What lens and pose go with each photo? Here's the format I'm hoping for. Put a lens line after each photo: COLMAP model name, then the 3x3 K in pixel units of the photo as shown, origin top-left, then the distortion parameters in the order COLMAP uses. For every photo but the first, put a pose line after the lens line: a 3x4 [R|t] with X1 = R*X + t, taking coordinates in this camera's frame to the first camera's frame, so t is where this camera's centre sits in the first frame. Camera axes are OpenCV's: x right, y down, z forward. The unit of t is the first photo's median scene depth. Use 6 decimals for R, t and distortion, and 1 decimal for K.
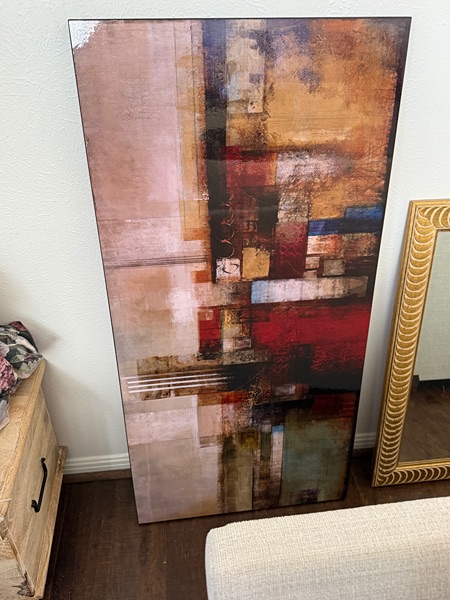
lens RADIAL K [[480.1, 0, 226.5], [0, 480.1, 299.4], [0, 0, 1]] dist [0.163591, -0.329577]
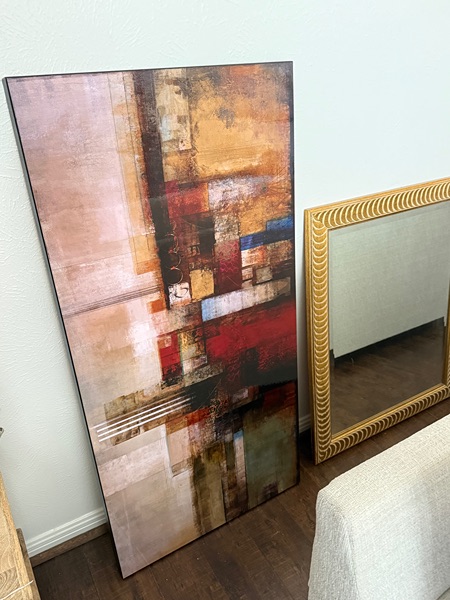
lens RADIAL K [[480.1, 0, 226.5], [0, 480.1, 299.4], [0, 0, 1]] dist [0.163591, -0.329577]
pose [[0.916647, -0.206785, 0.342049, -0.254783], [0.232594, 0.971916, -0.035754, 0.010750], [-0.325050, 0.112332, 0.939002, -0.031547]]
